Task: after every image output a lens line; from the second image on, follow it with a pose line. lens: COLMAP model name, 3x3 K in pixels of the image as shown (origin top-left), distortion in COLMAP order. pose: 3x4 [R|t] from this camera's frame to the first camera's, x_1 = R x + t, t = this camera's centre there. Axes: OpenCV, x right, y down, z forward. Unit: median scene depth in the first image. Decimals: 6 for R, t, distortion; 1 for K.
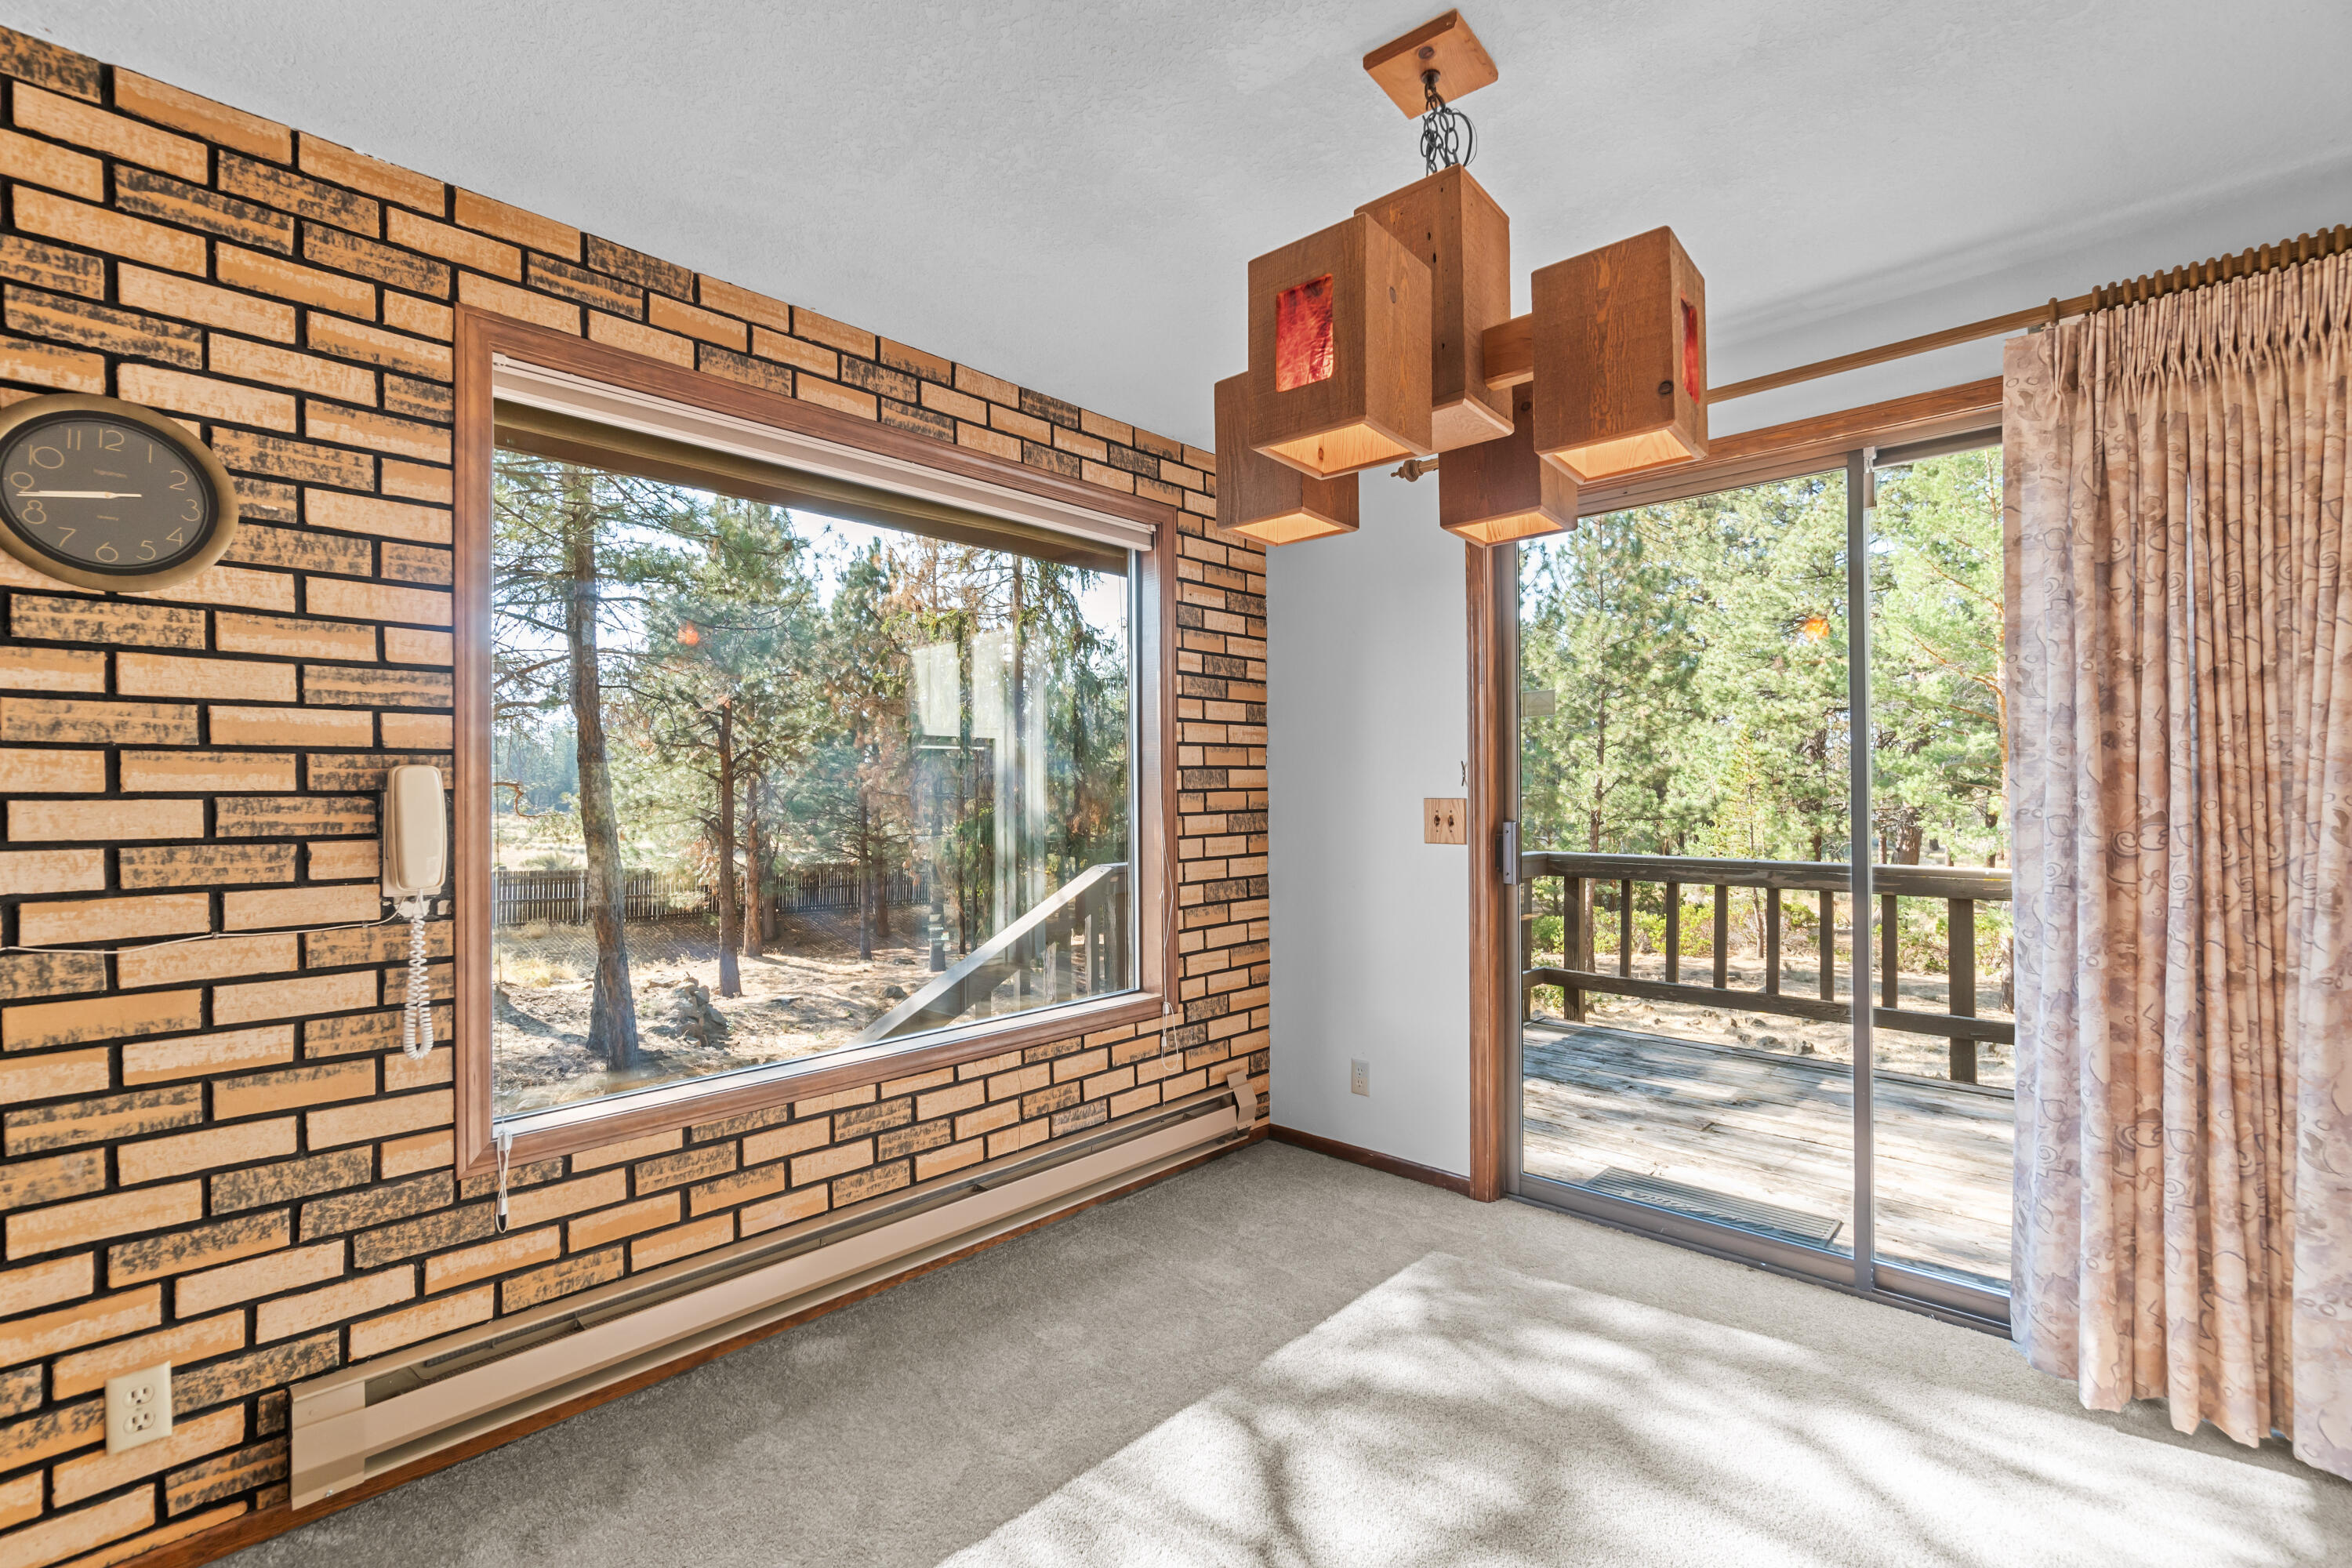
lens RADIAL K [[1040.1, 0, 1180.8], [0, 1040.1, 790.6], [0, 0, 1]] dist [-0.007769, 0.000529]
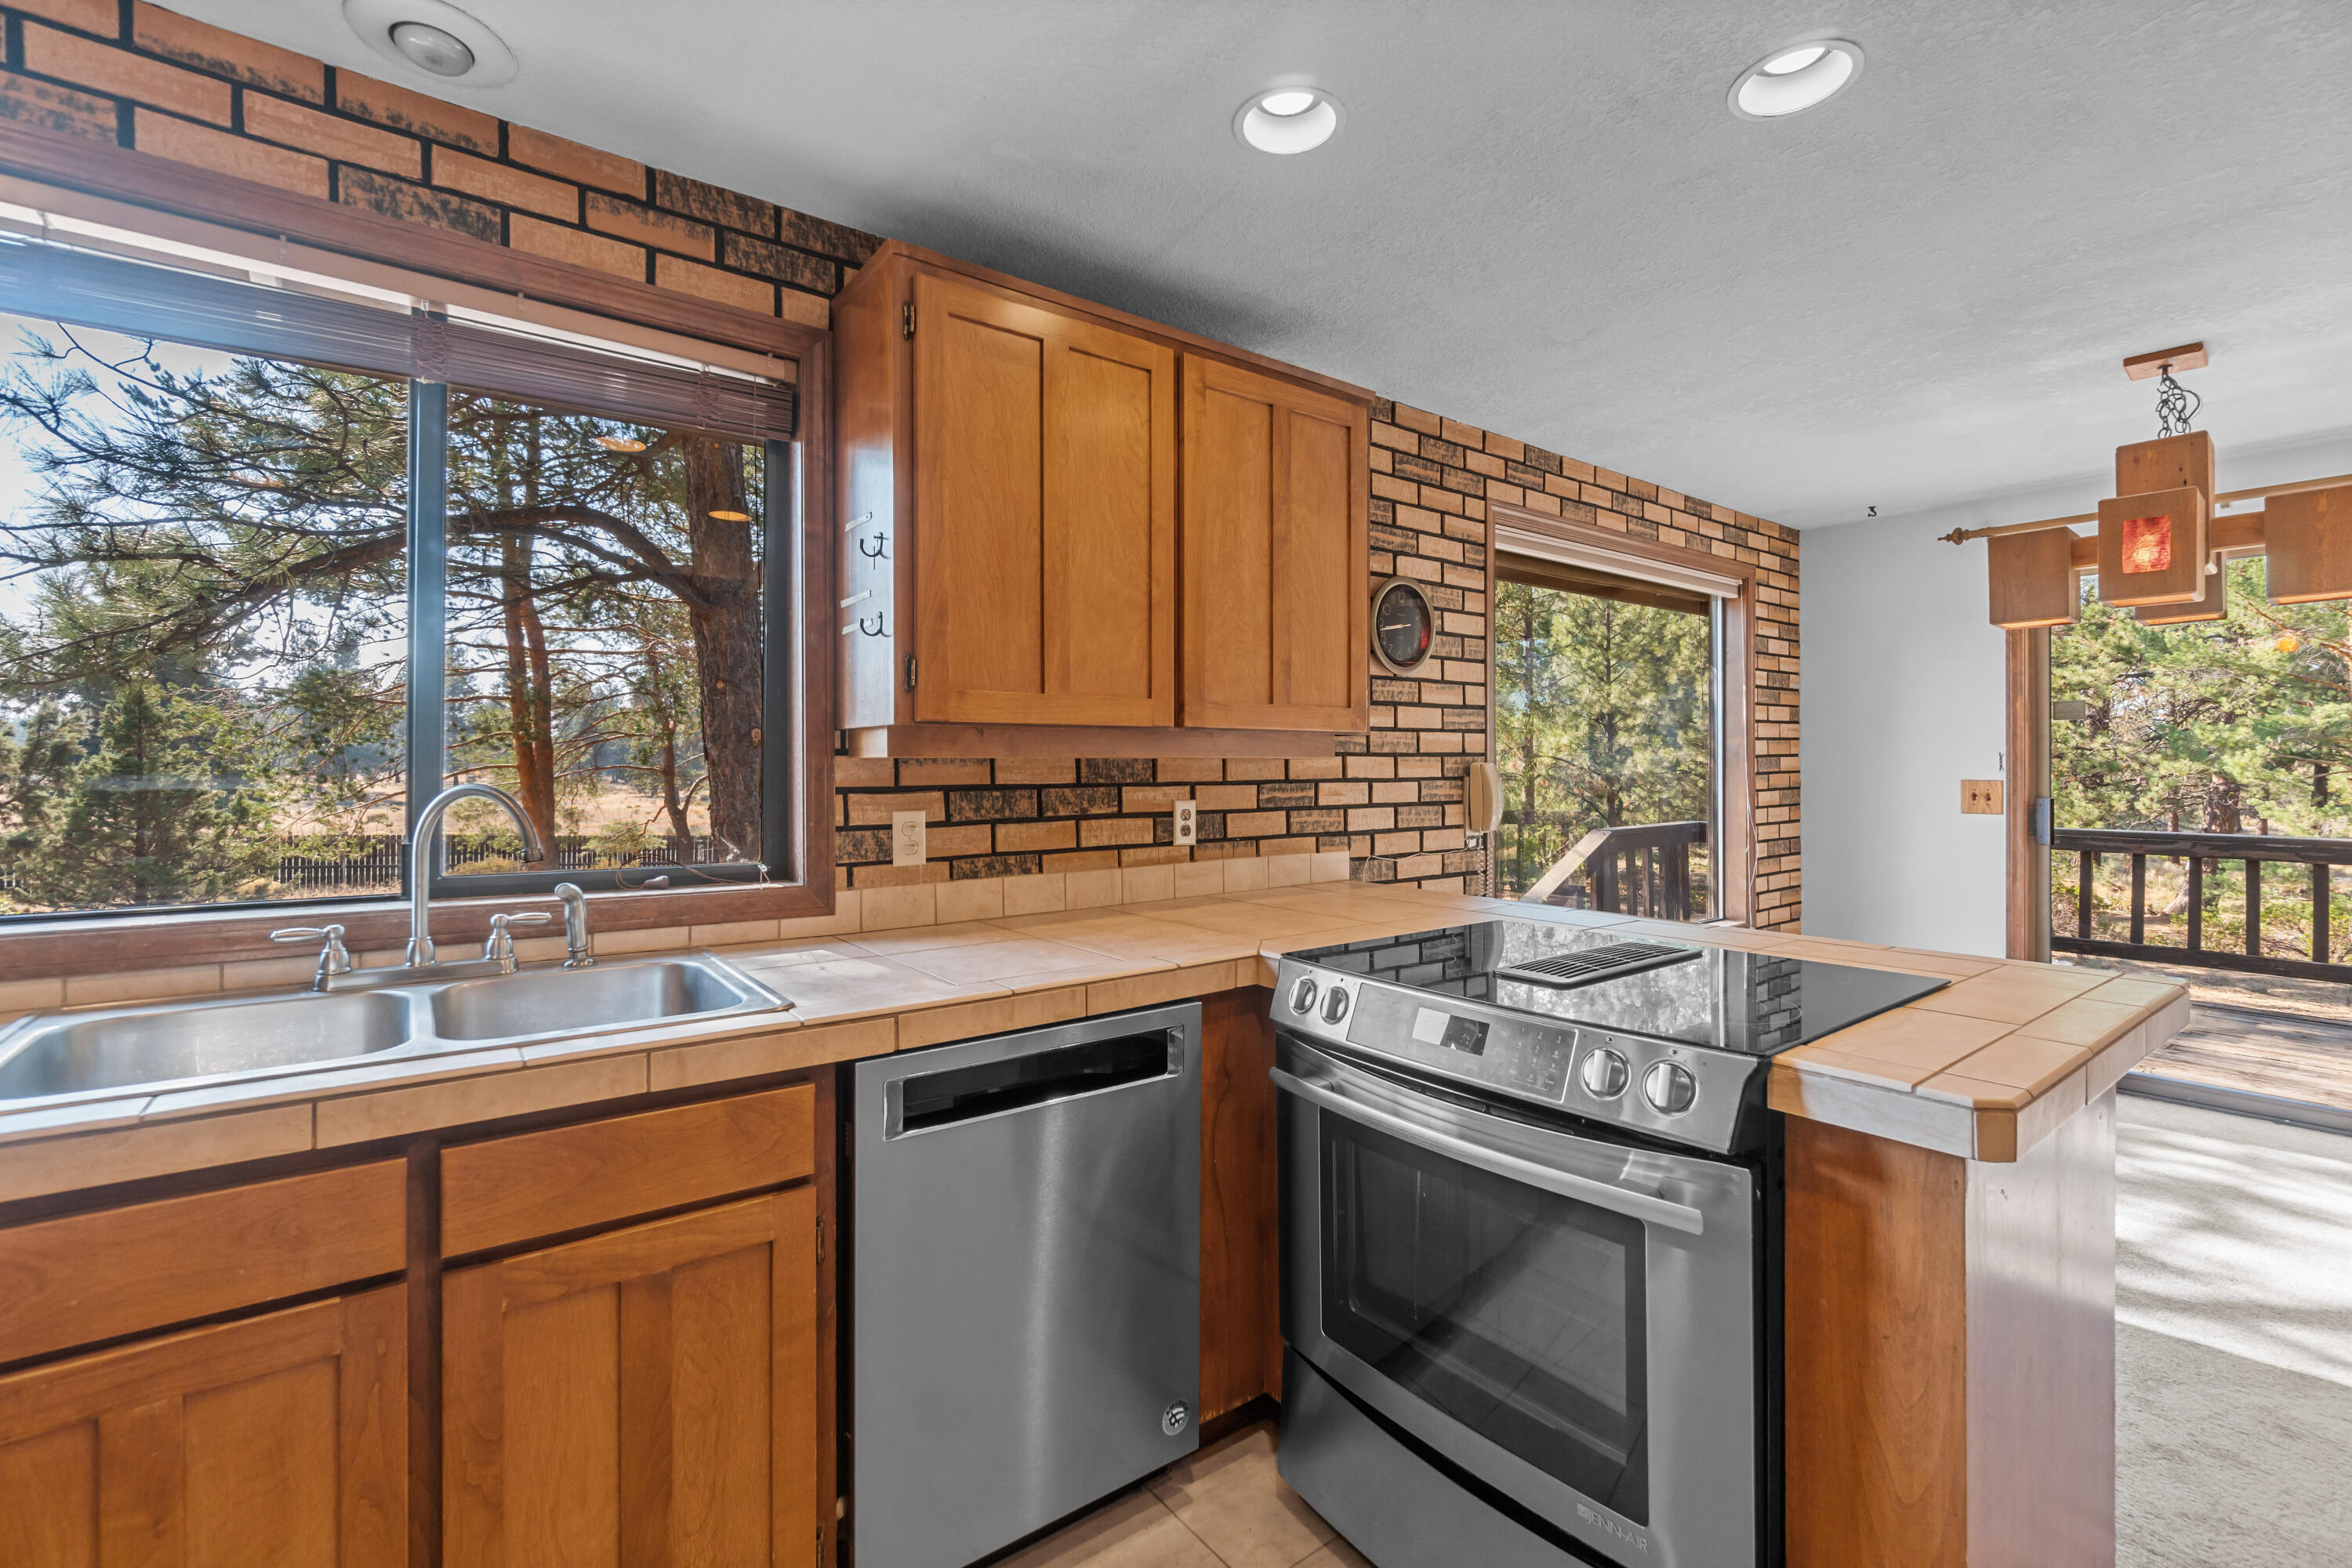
lens RADIAL K [[1040.1, 0, 1175.4], [0, 1040.1, 770.6], [0, 0, 1]] dist [-0.007769, 0.000529]
pose [[0.985911, 0.003548, -0.167234, -0.557705], [-0.002125, 0.999960, 0.008691, -0.014476], [0.167258, -0.008214, 0.985879, -0.498185]]
